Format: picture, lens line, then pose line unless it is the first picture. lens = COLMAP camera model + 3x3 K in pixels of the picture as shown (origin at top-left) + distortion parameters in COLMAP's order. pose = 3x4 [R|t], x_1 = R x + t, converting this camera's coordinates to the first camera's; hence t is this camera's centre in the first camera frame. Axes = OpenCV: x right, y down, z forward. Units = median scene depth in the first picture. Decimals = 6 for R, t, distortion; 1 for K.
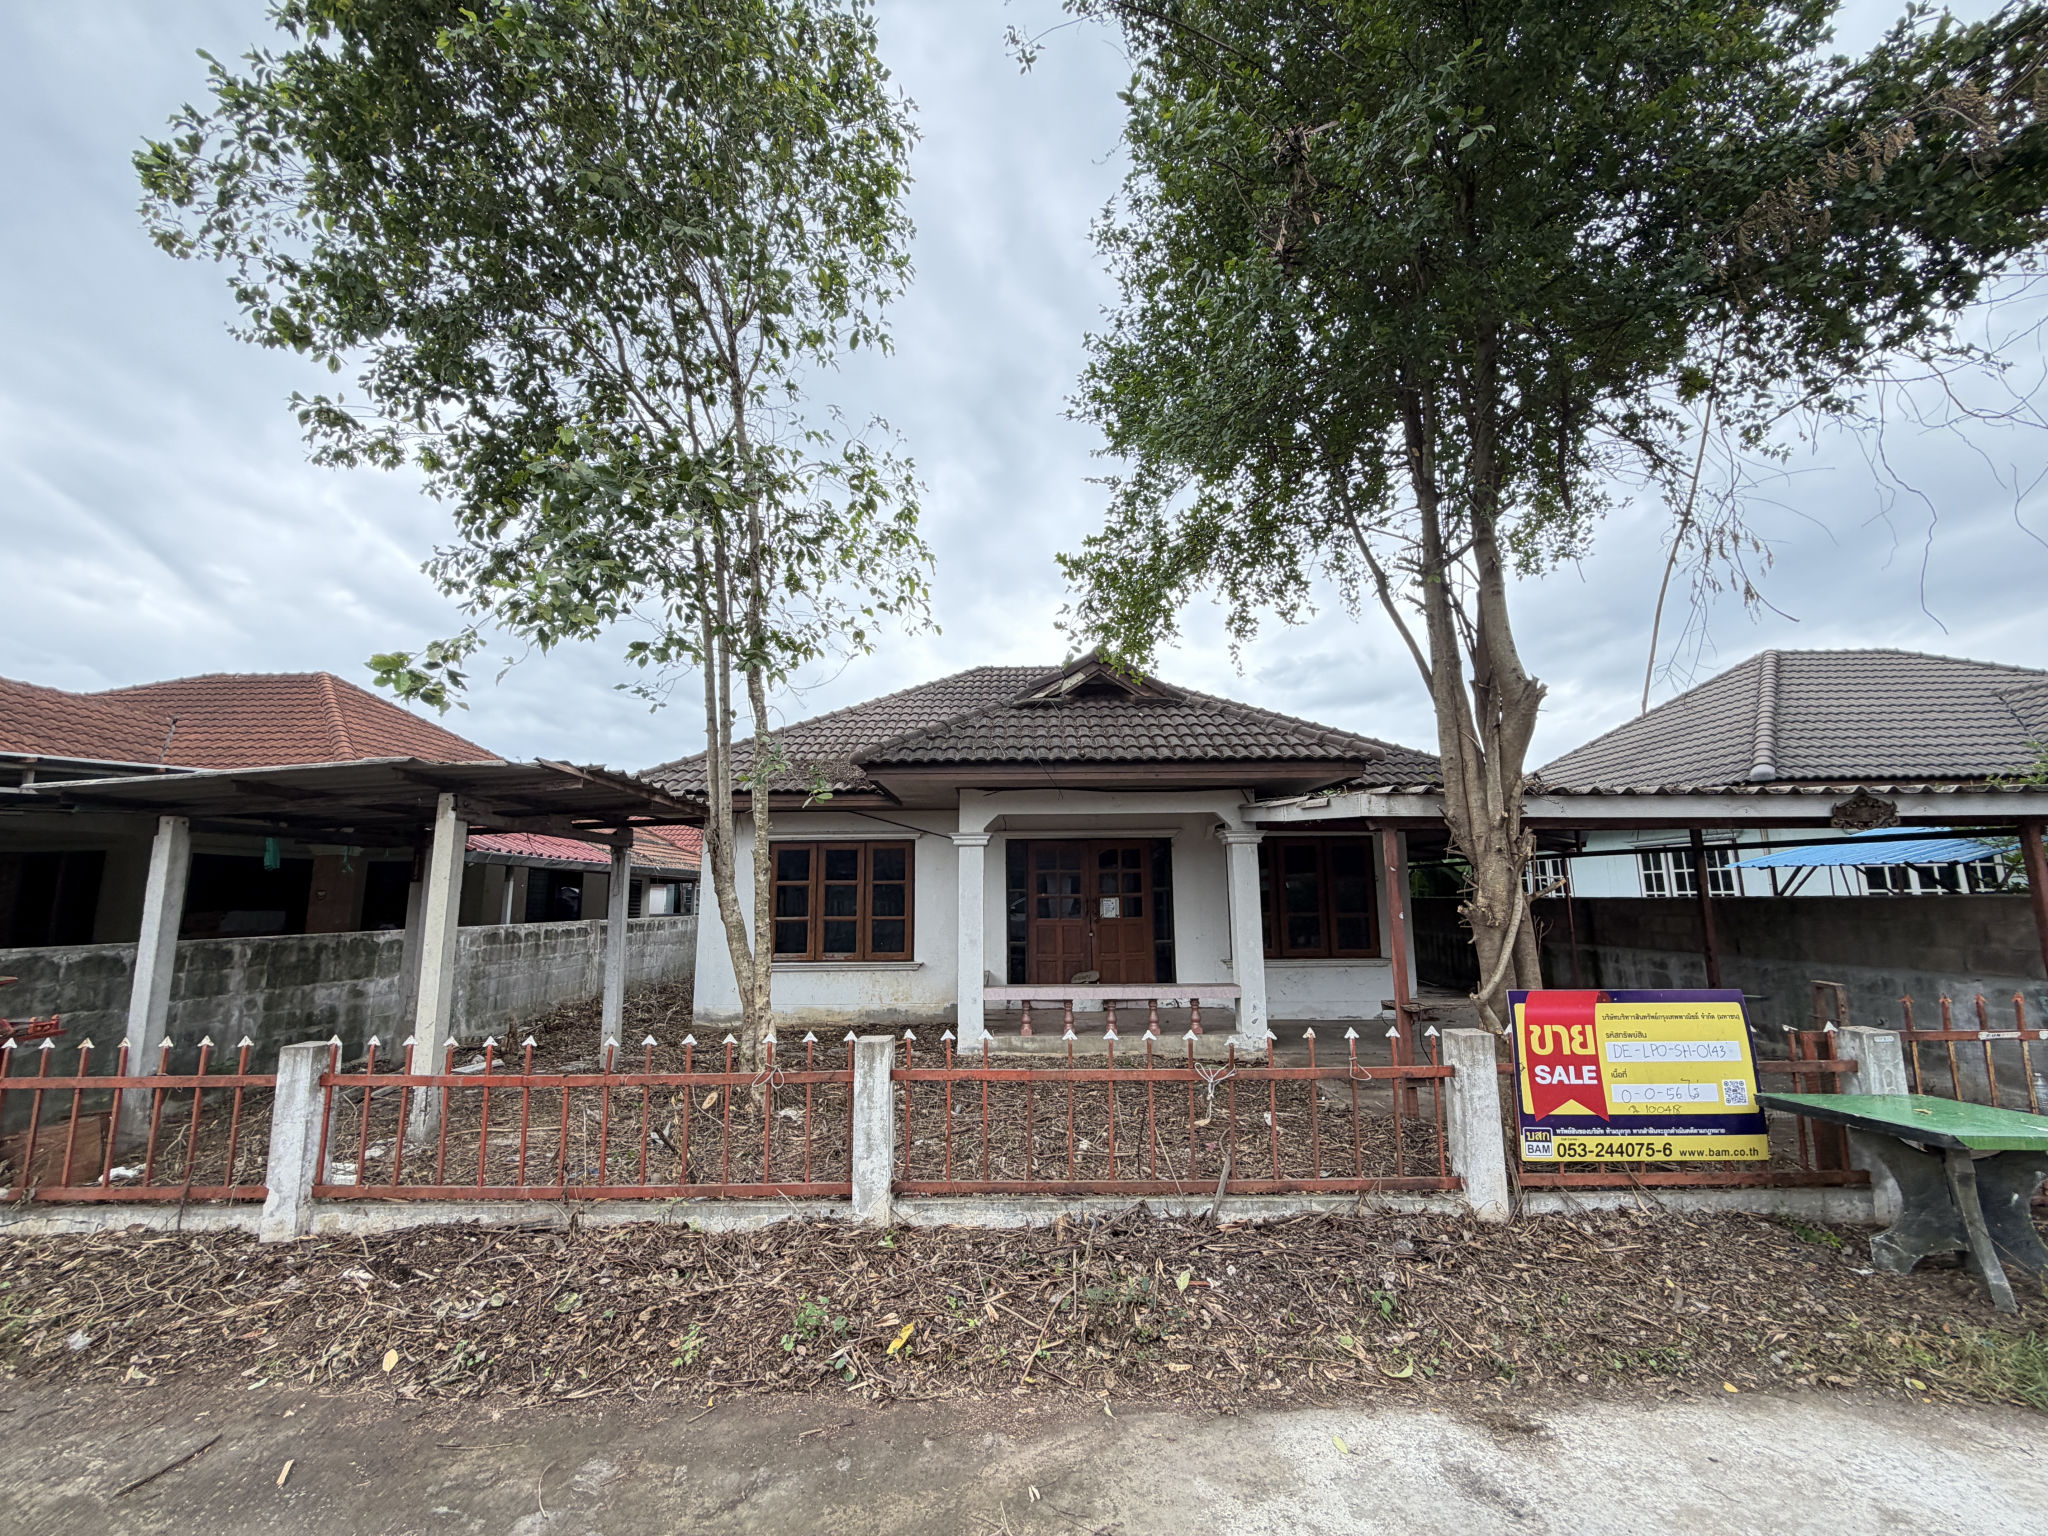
lens RADIAL K [[823.4, 0, 1024.0], [0, 823.4, 768.0], [0, 0, 1]] dist [0.000584, -0.000210]
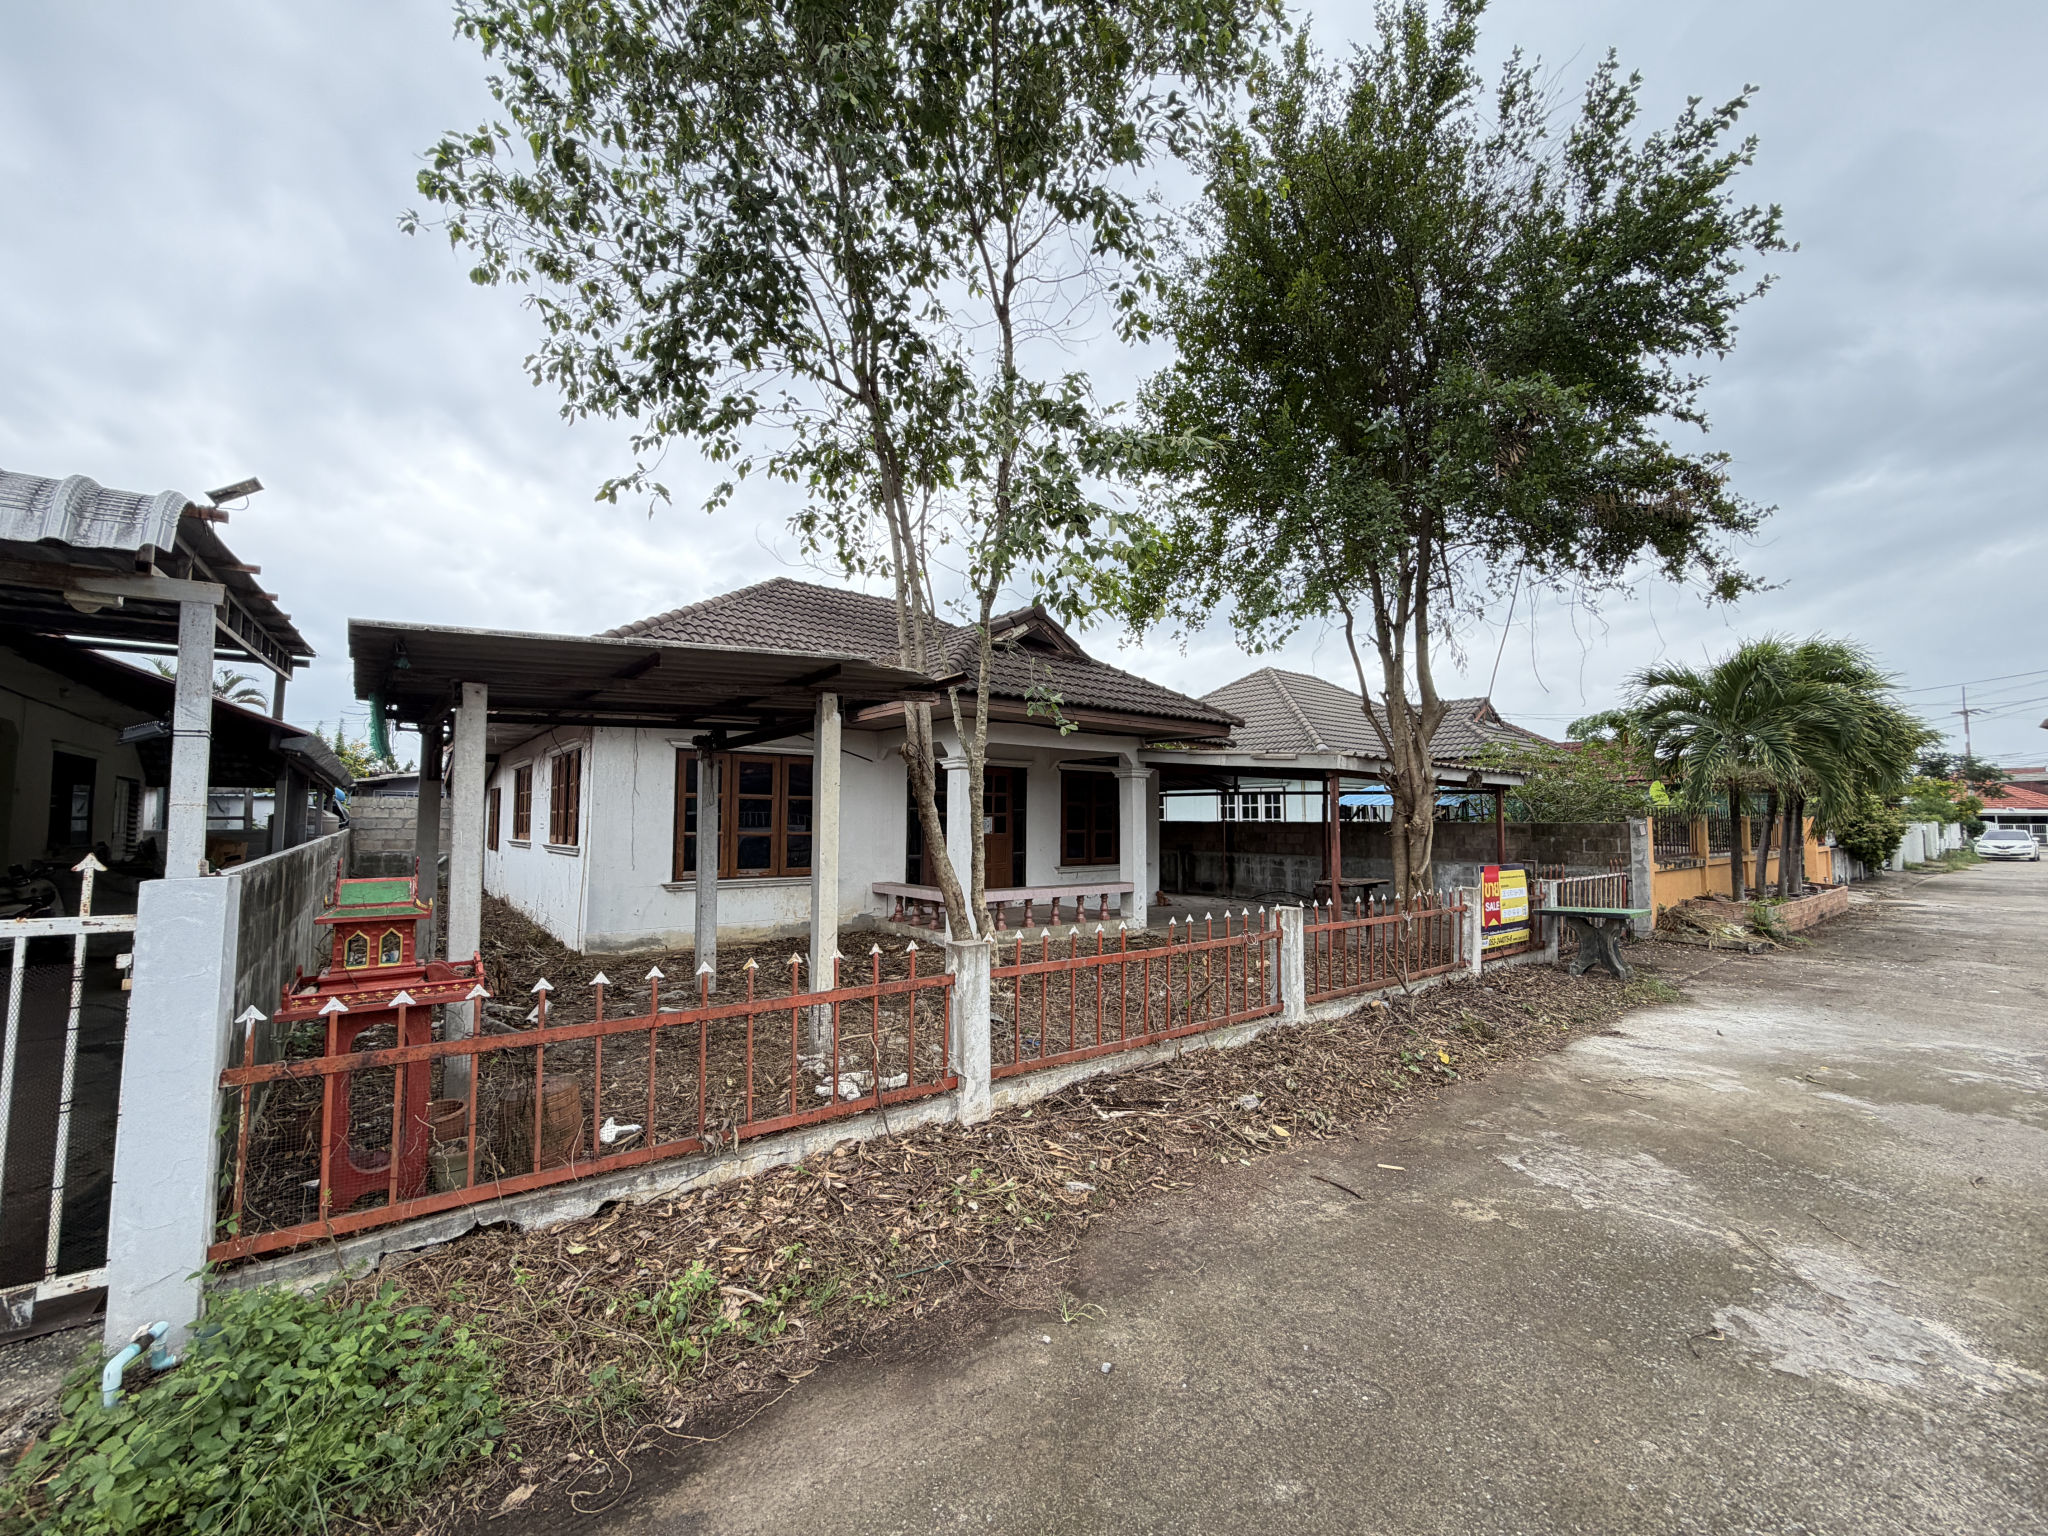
lens RADIAL K [[823.4, 0, 1024.0], [0, 823.4, 768.0], [0, 0, 1]] dist [0.000584, -0.000210]
pose [[0.776279, 0.052983, 0.628159, -0.637230], [-0.110659, 0.992442, 0.053044, 0.023271], [-0.620601, -0.110688, 0.776275, 0.076222]]
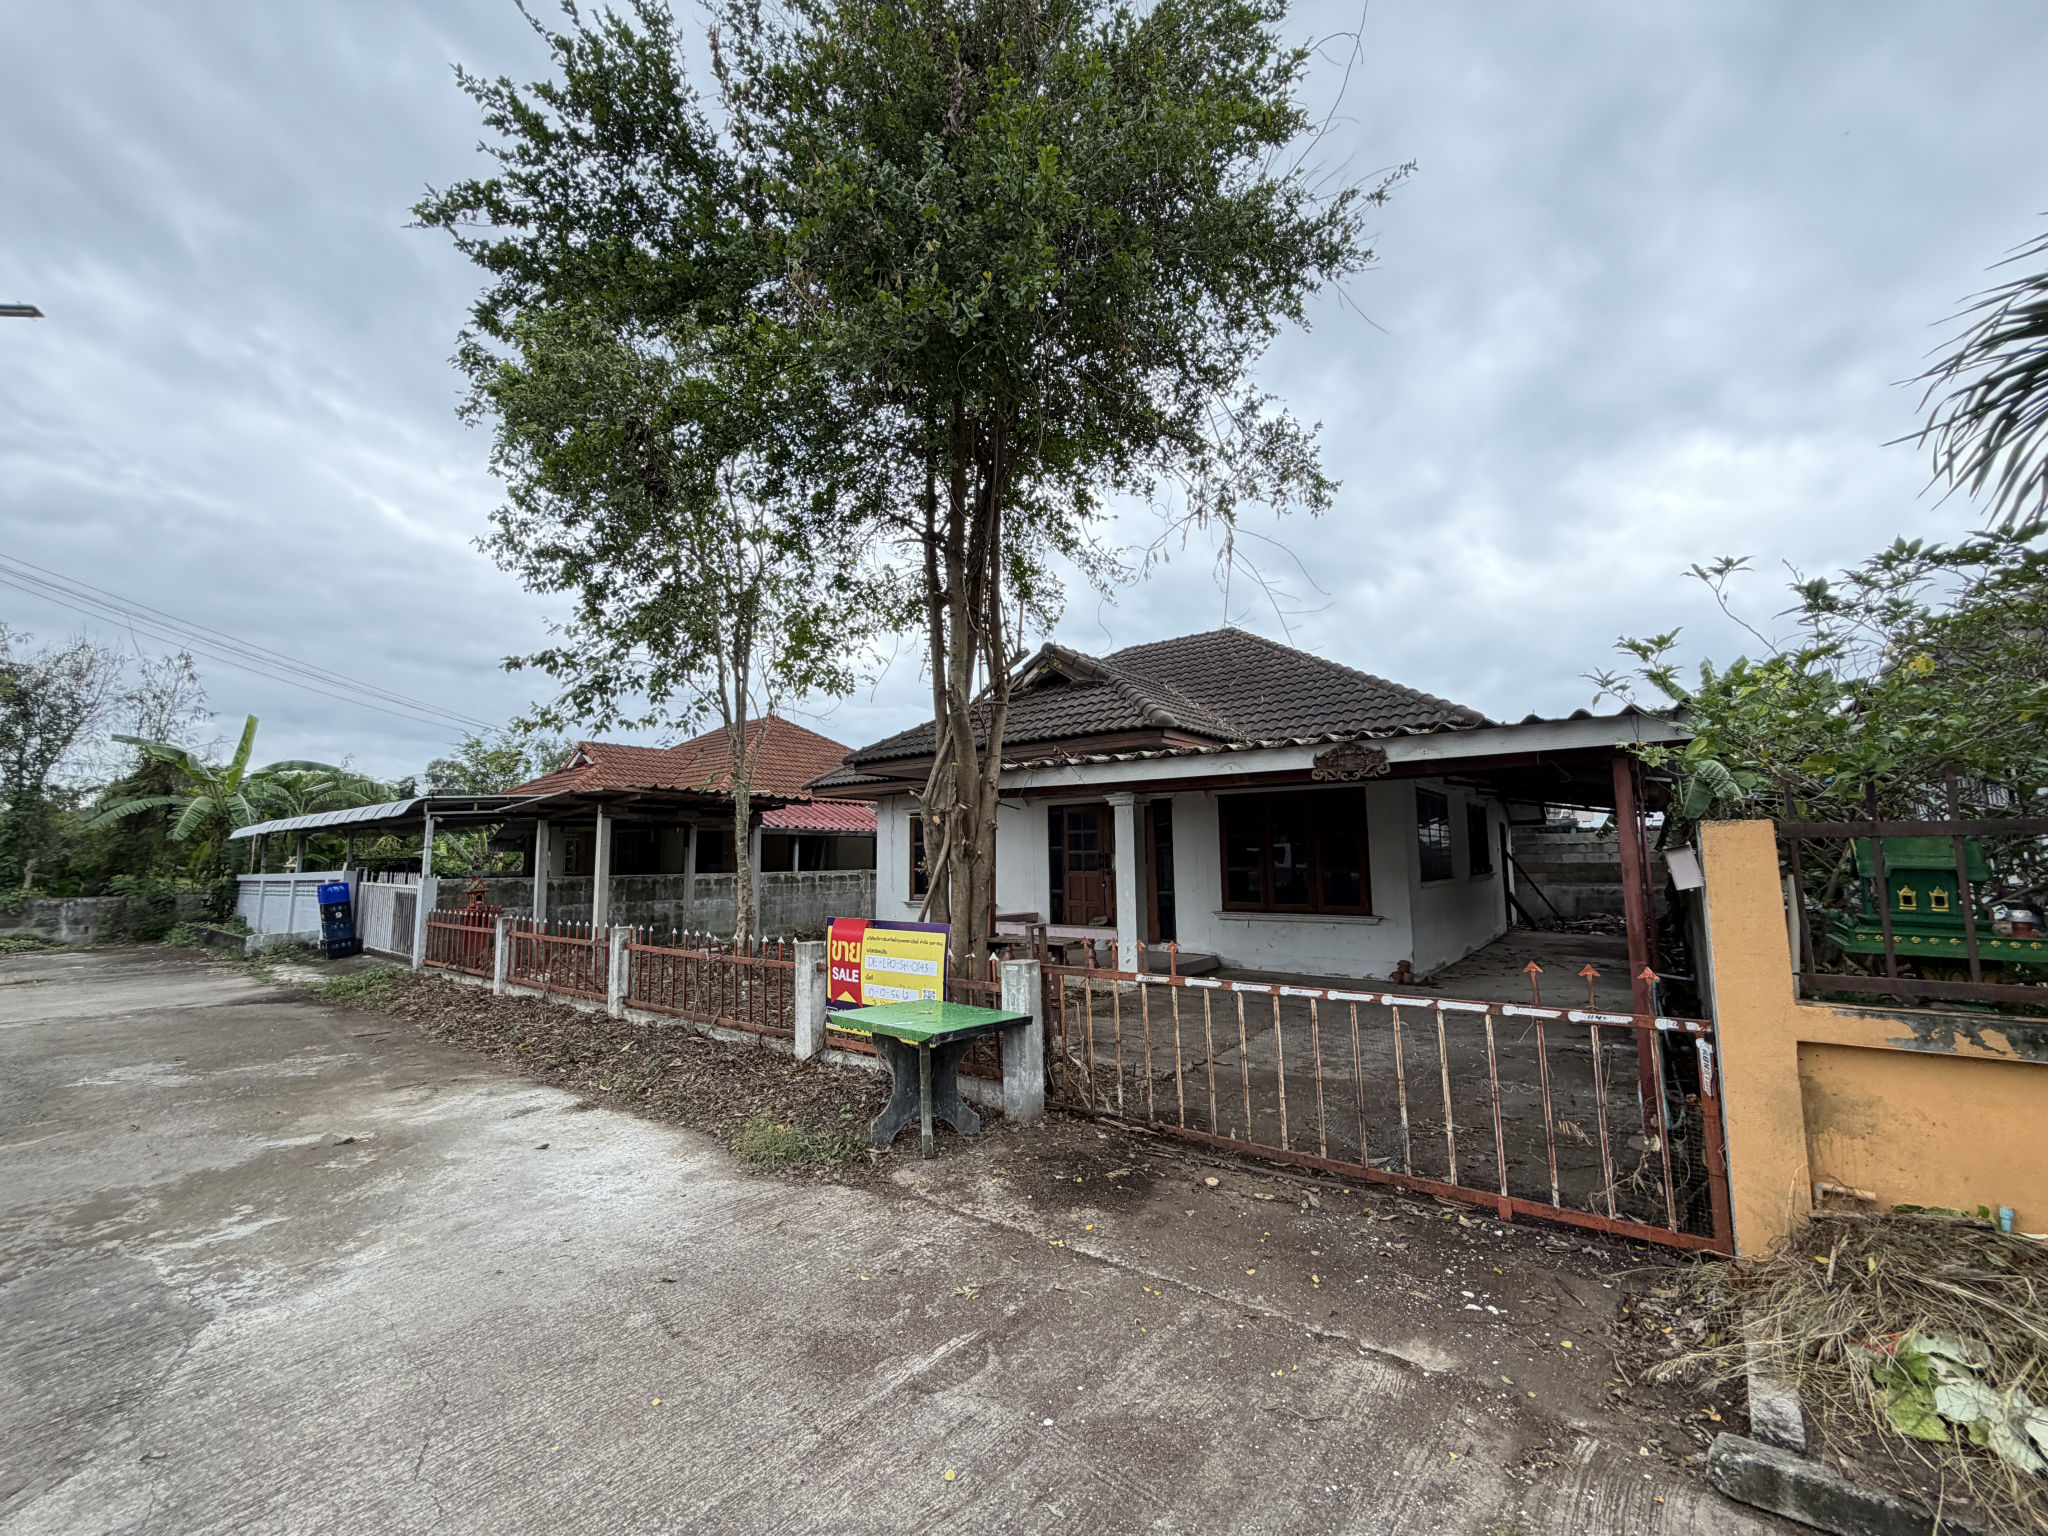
lens RADIAL K [[823.4, 0, 1024.0], [0, 823.4, 768.0], [0, 0, 1]] dist [0.000584, -0.000210]
pose [[0.793669, -0.066276, -0.604729, 0.761184], [0.098254, 0.994962, 0.019908, 0.004104], [0.600363, -0.075217, 0.796183, 0.023008]]
